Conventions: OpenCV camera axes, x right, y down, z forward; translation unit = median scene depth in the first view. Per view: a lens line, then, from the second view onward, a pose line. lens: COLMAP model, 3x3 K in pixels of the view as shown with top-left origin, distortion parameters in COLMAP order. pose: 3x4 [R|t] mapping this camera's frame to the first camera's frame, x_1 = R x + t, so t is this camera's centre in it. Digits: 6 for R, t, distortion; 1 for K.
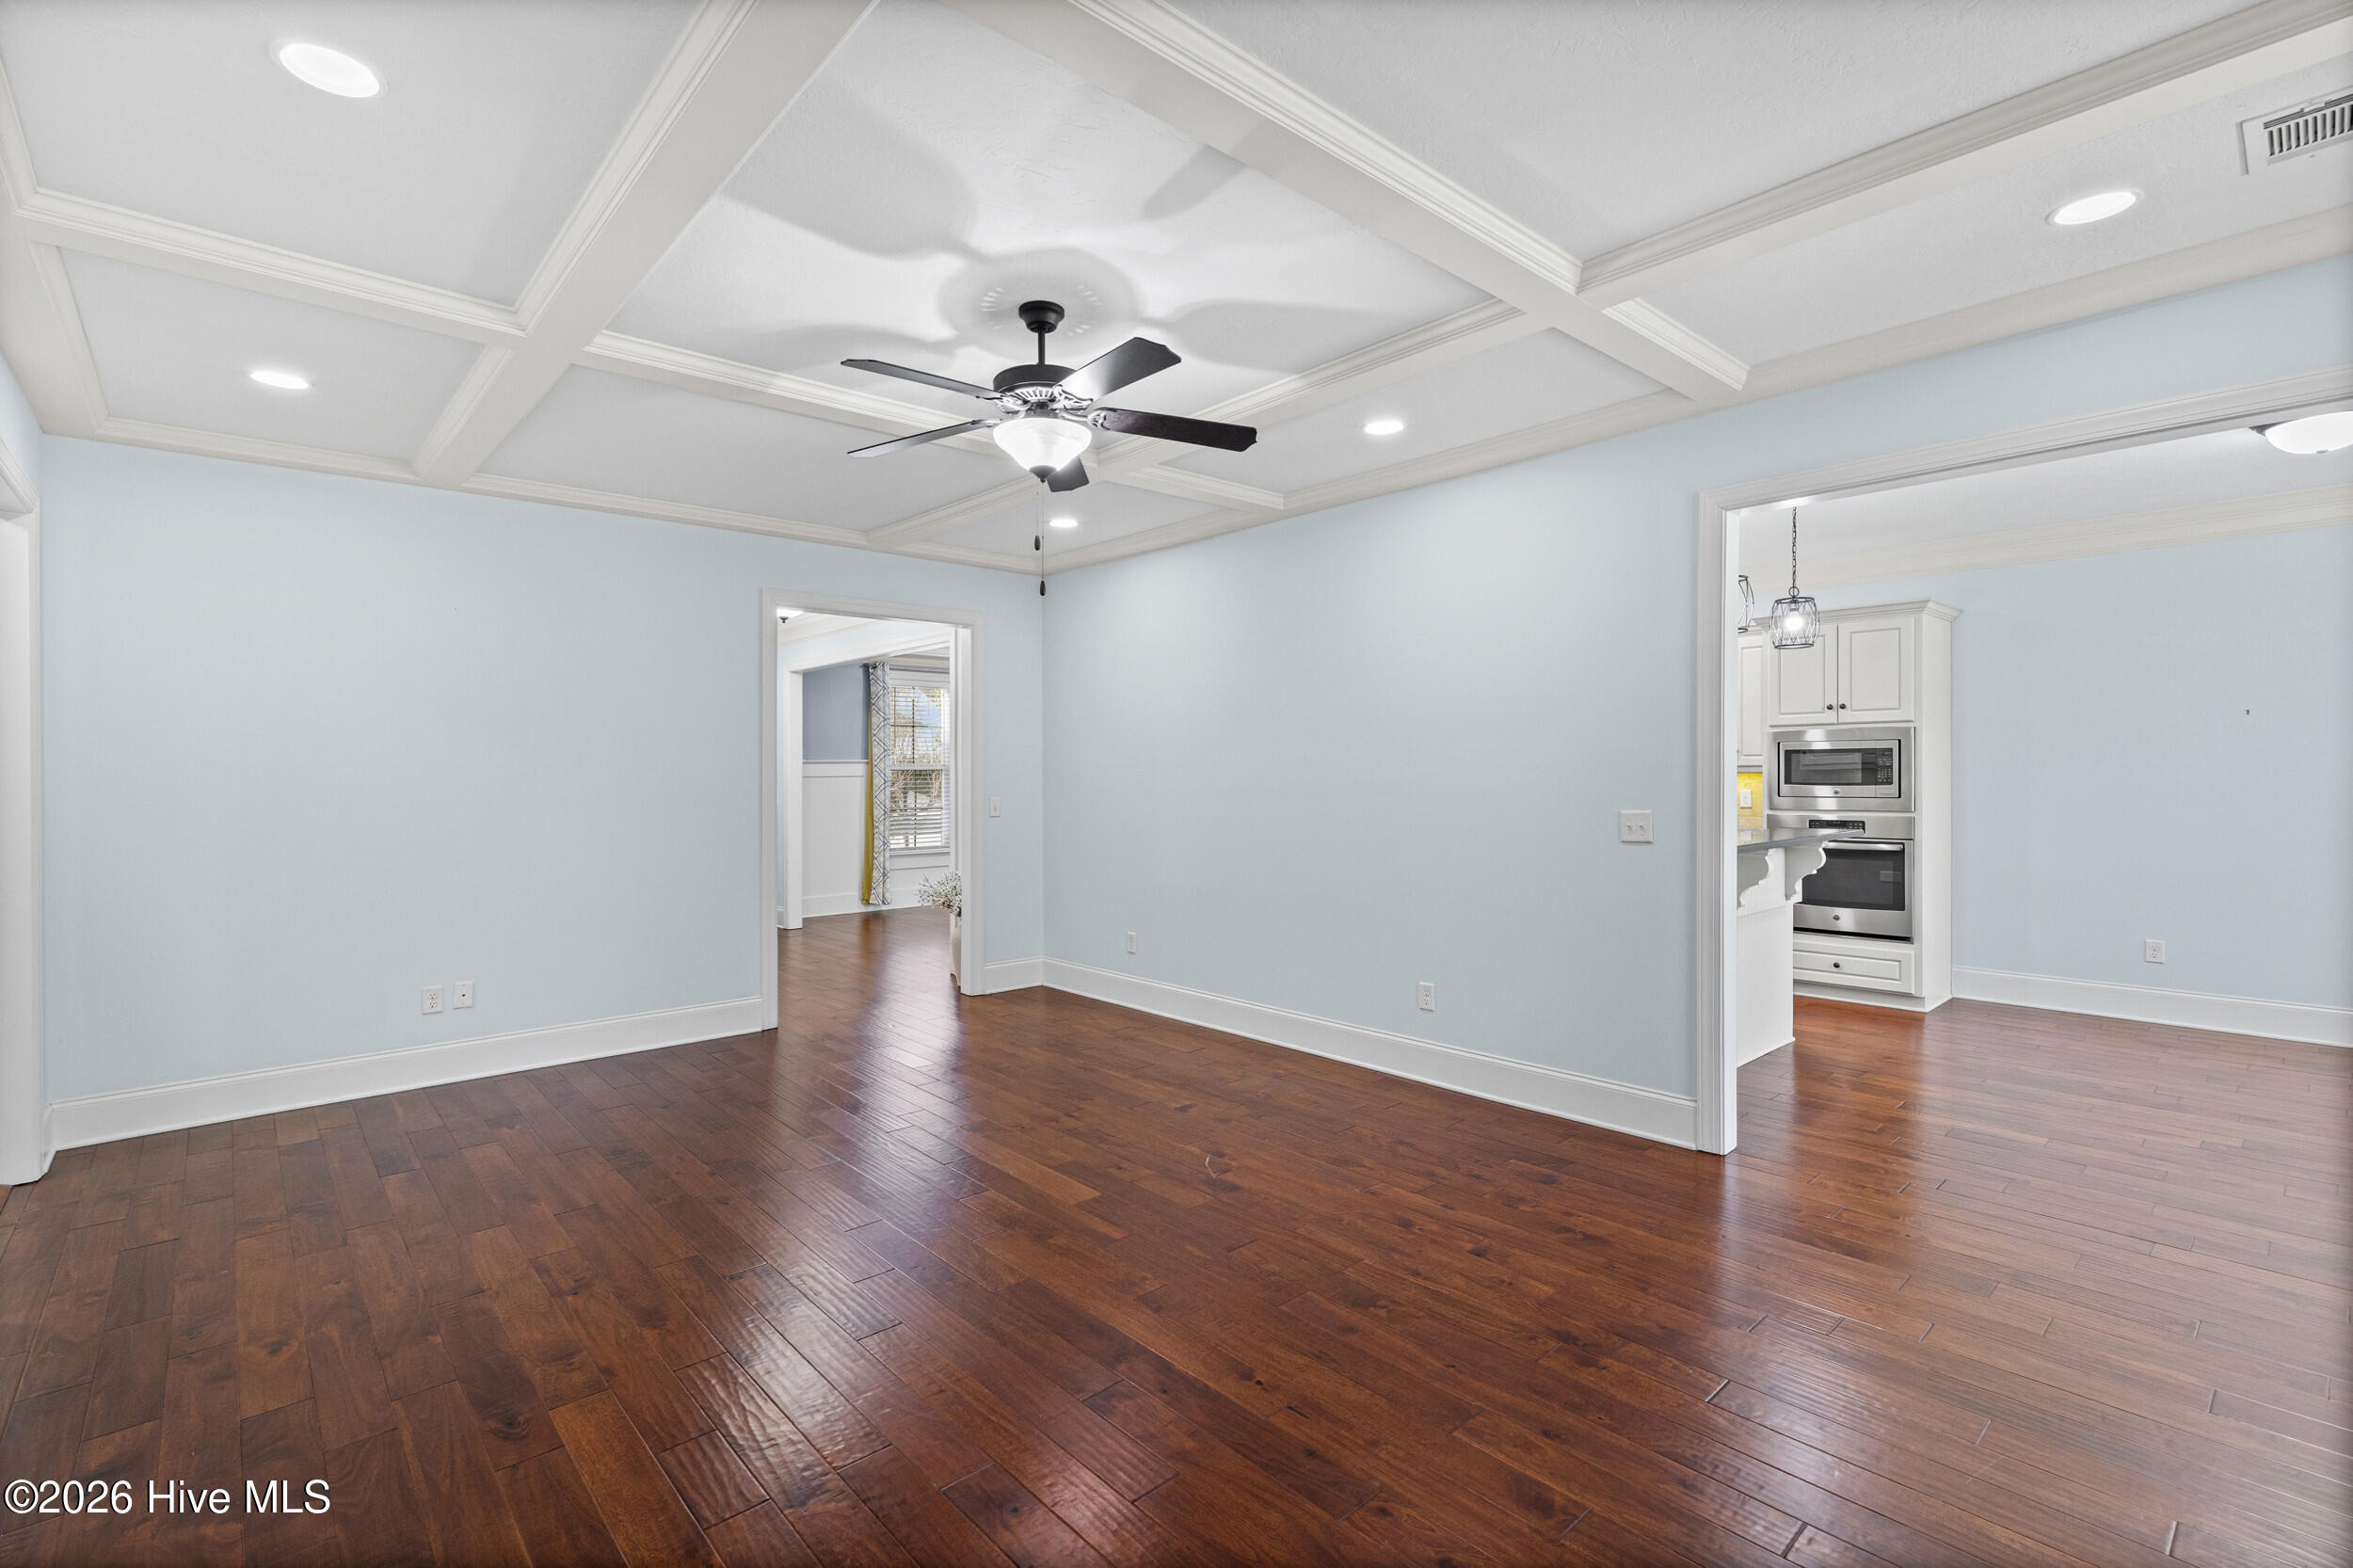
lens RADIAL K [[1064.0, 0, 1165.6], [0, 1064.0, 768.9], [0, 0, 1]] dist [0.003033, 0.000082]
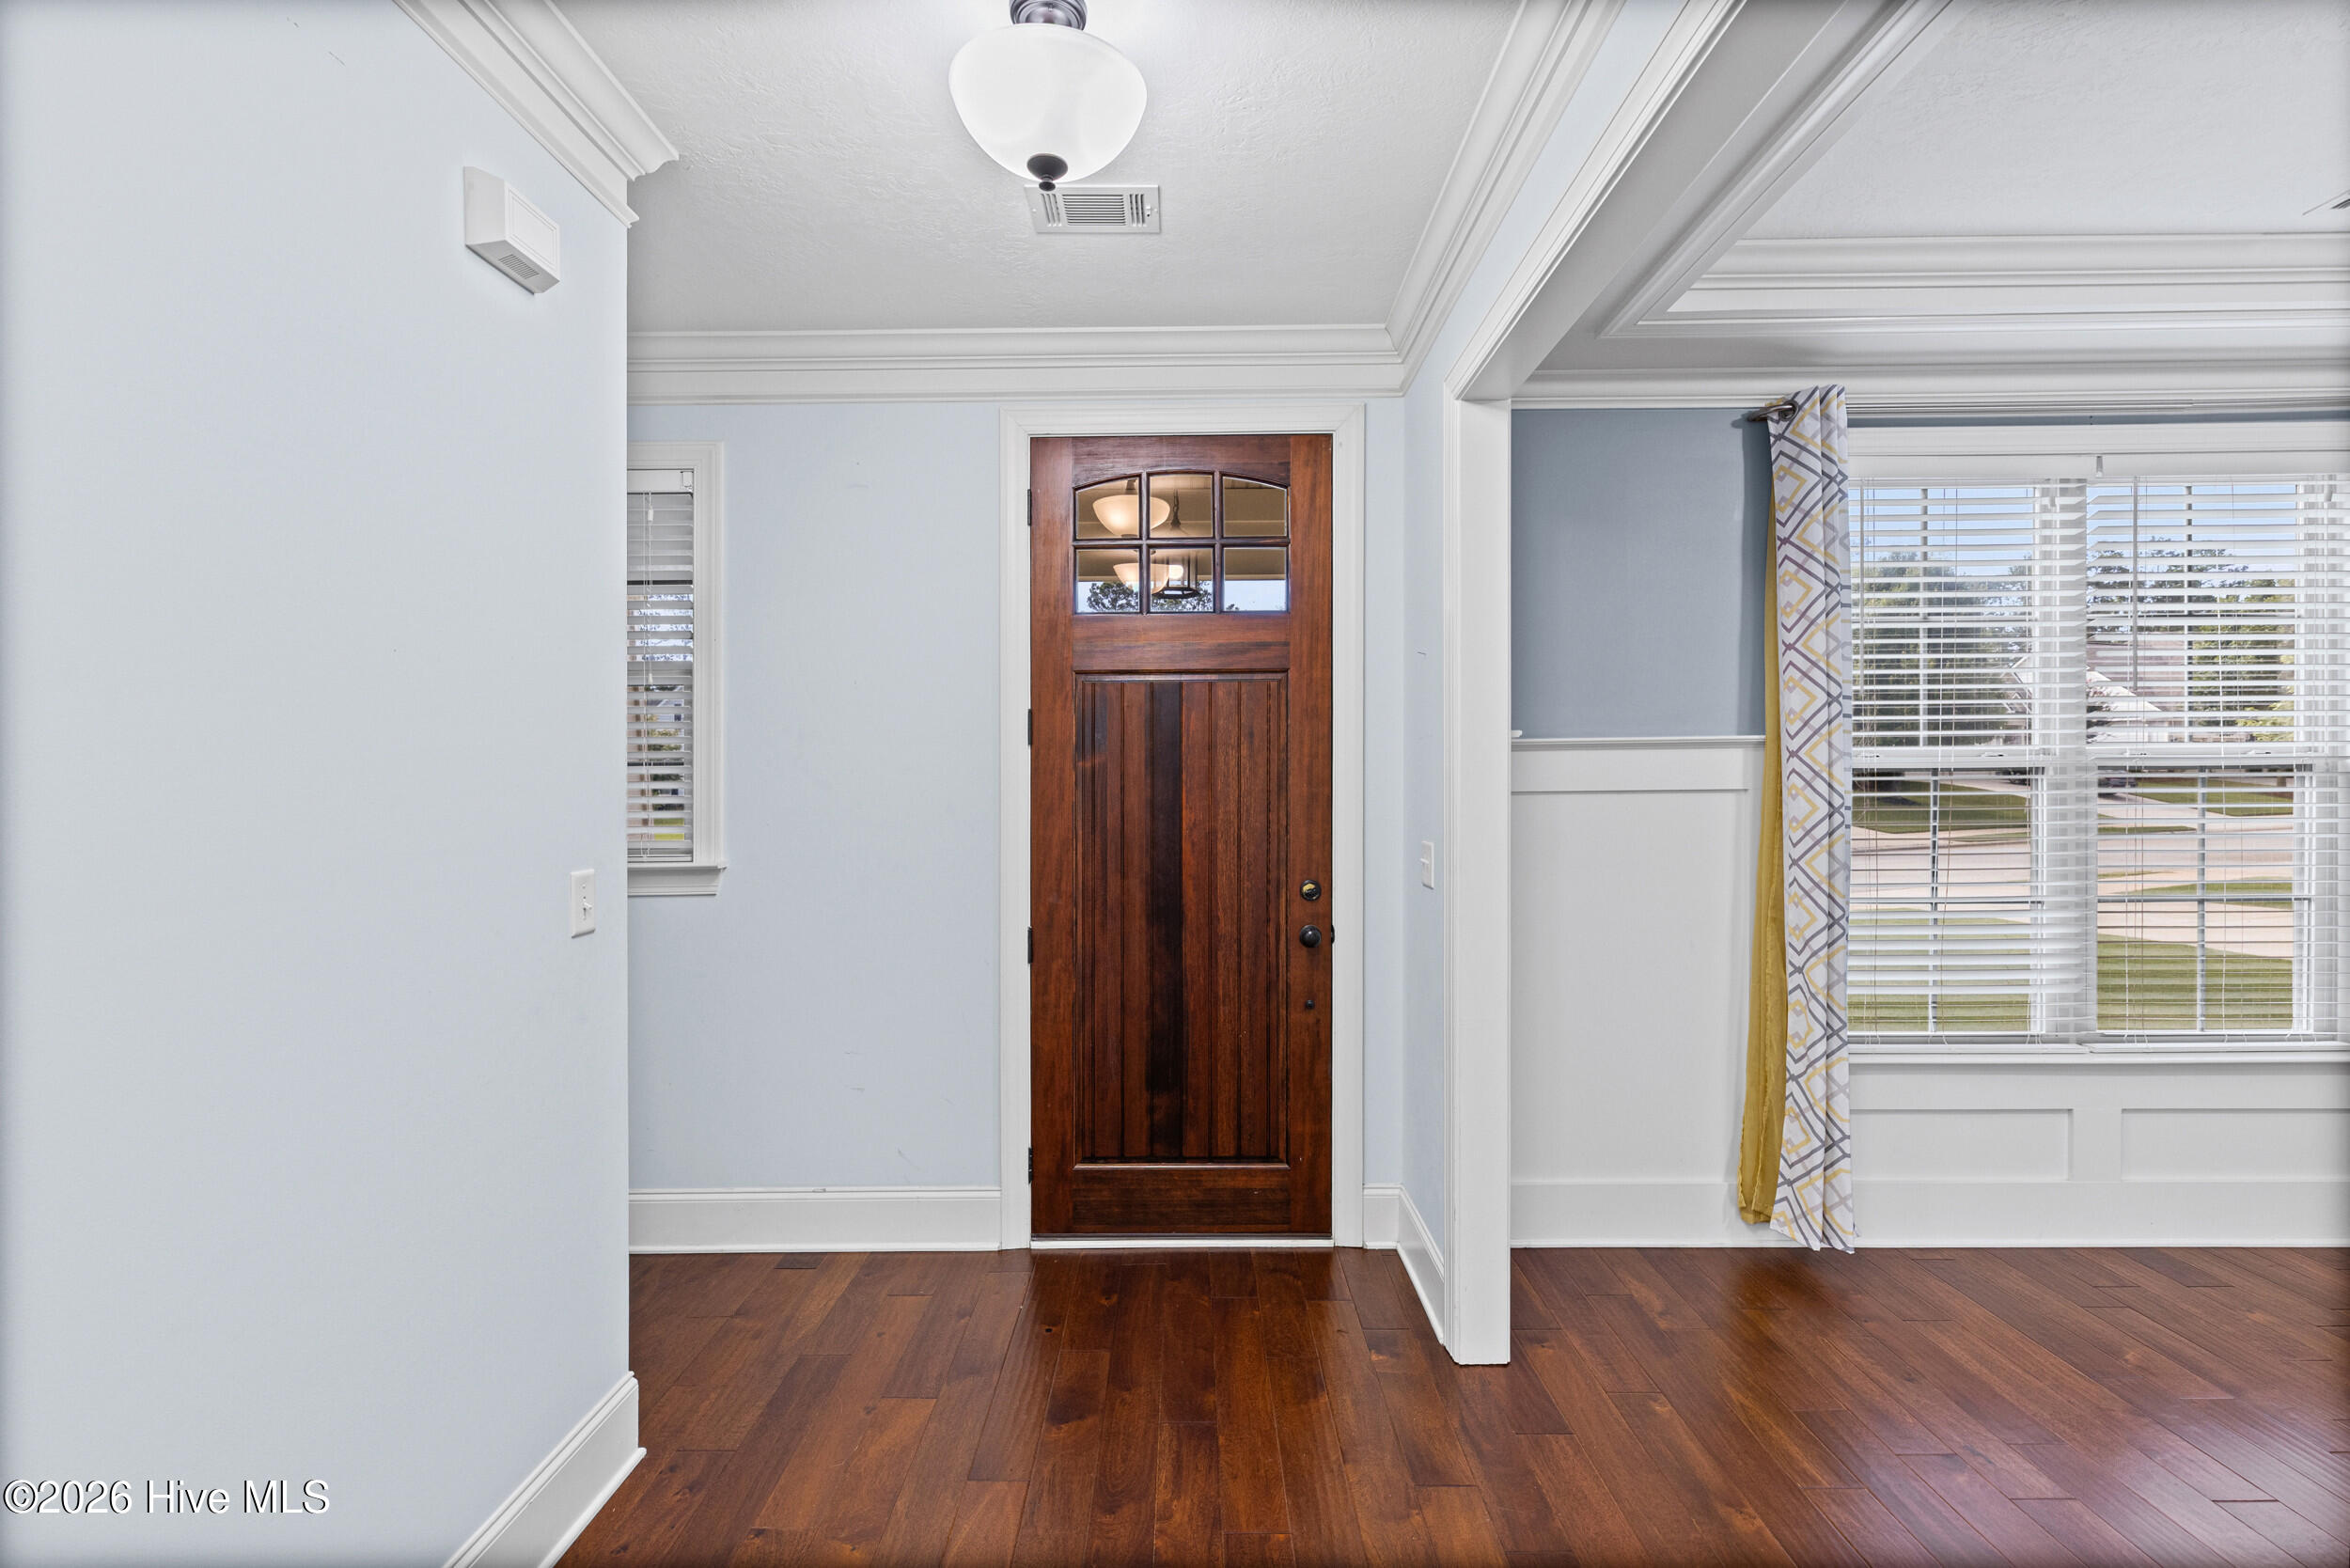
lens RADIAL K [[1062.7, 0, 1177.5], [0, 1062.7, 776.8], [0, 0, 1]] dist [0.003033, 0.000082]
pose [[0.734439, 0.003713, -0.678664, -0.199238], [0.001560, 0.999973, 0.007159, 0.000781], [0.678672, -0.006317, 0.734414, 0.675134]]
